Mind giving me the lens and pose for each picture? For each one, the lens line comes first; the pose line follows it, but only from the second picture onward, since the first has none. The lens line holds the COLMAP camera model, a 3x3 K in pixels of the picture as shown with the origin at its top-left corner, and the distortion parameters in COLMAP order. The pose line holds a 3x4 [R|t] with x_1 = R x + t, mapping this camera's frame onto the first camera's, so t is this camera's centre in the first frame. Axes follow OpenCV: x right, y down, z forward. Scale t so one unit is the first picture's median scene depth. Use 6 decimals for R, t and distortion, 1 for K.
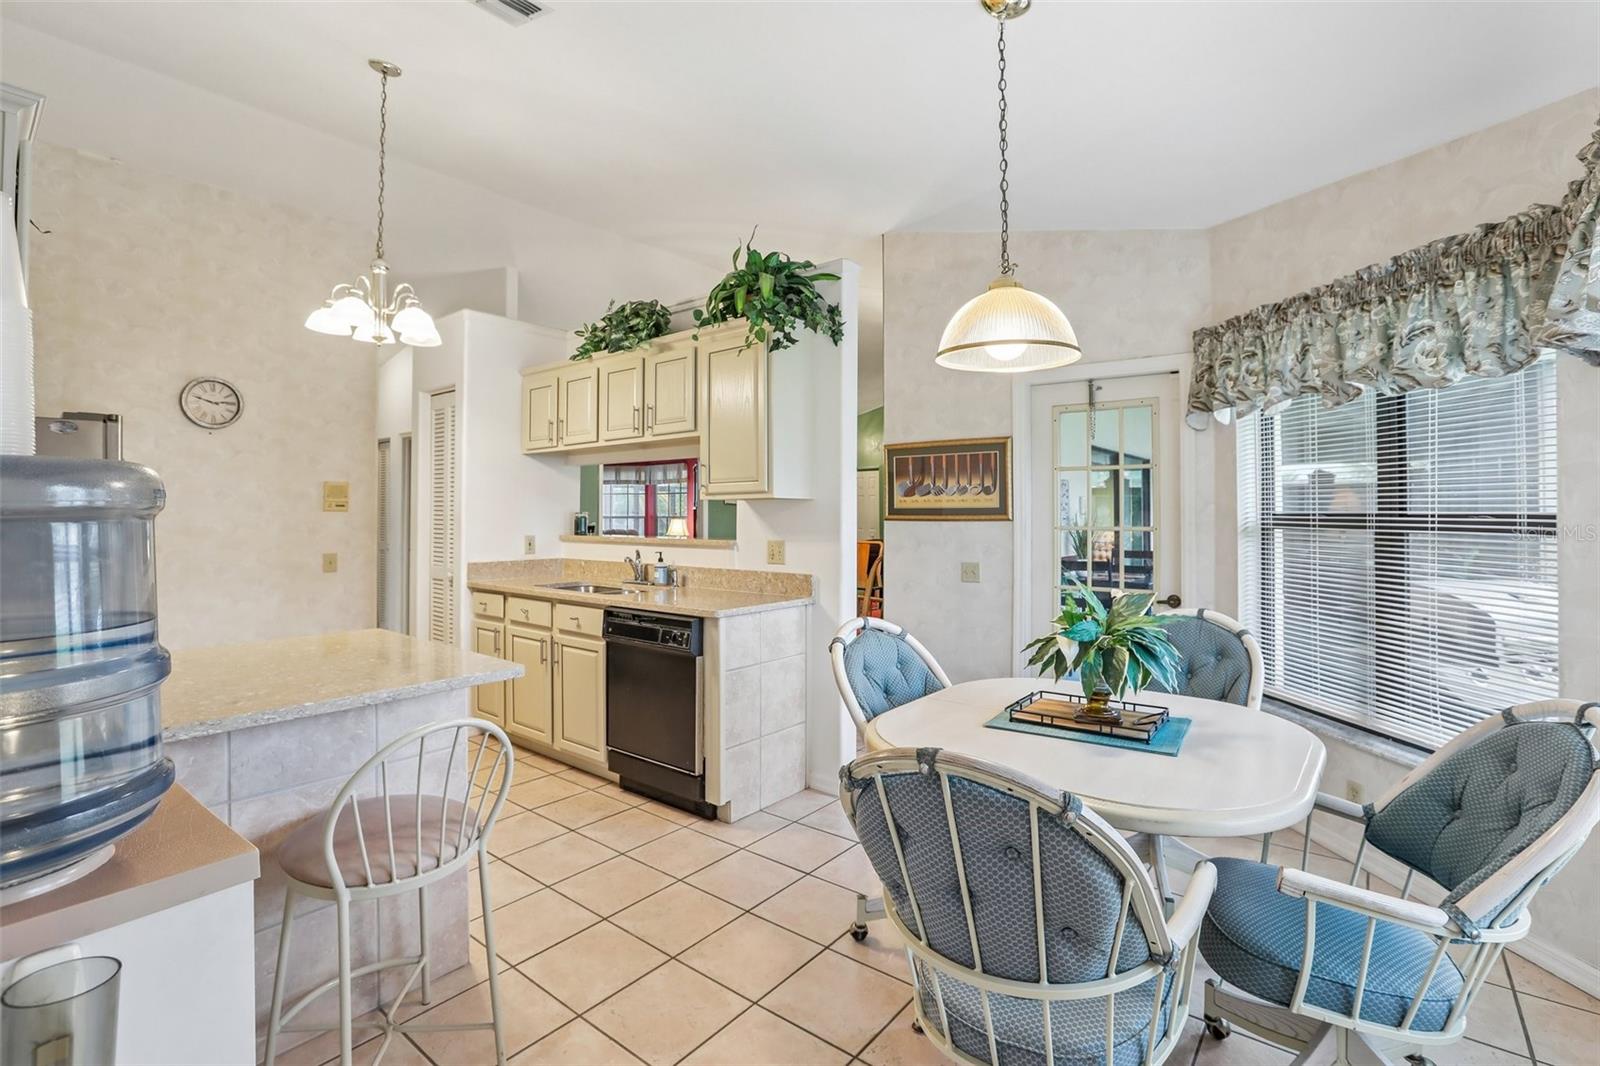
lens RADIAL K [[739.0, 0, 808.7], [0, 739.0, 503.7], [0, 0, 1]] dist [-0.047985, 0.016149]
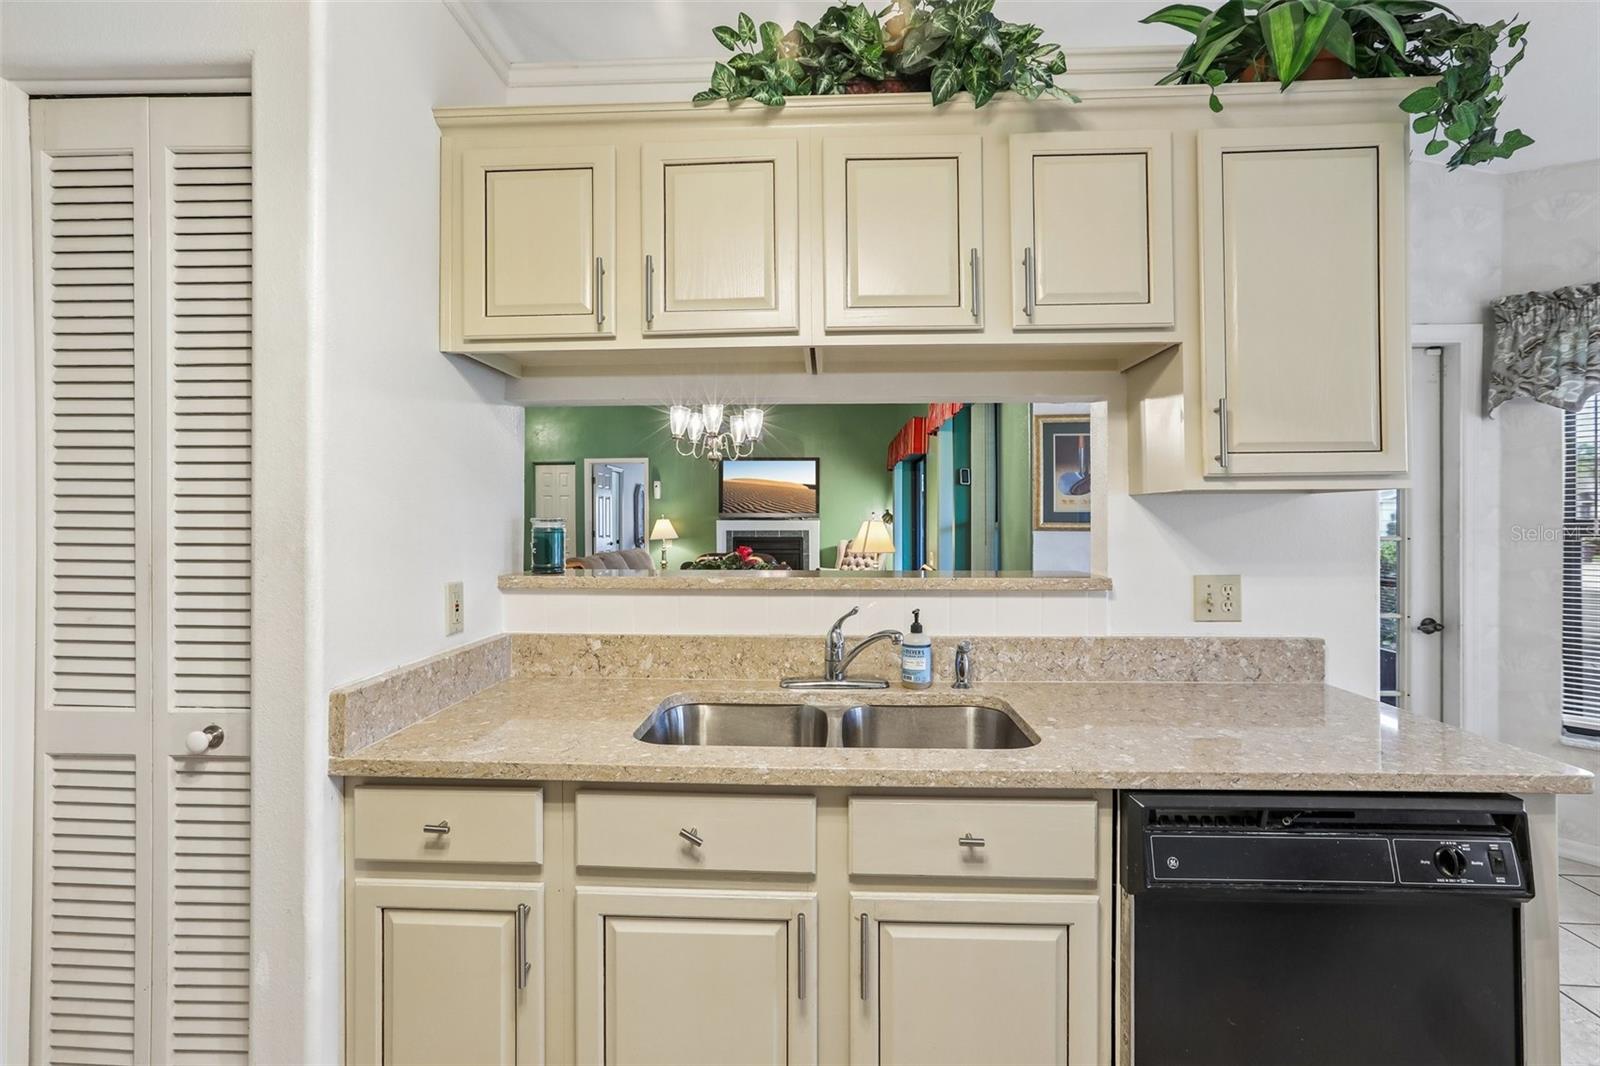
lens RADIAL K [[739.0, 0, 828.7], [0, 739.0, 540.3], [0, 0, 1]] dist [-0.047985, 0.016149]
pose [[0.813594, -0.018390, 0.581142, -0.546528], [-0.007800, 0.999065, 0.042535, 0.008071], [-0.581381, -0.039139, 0.812690, 0.760827]]
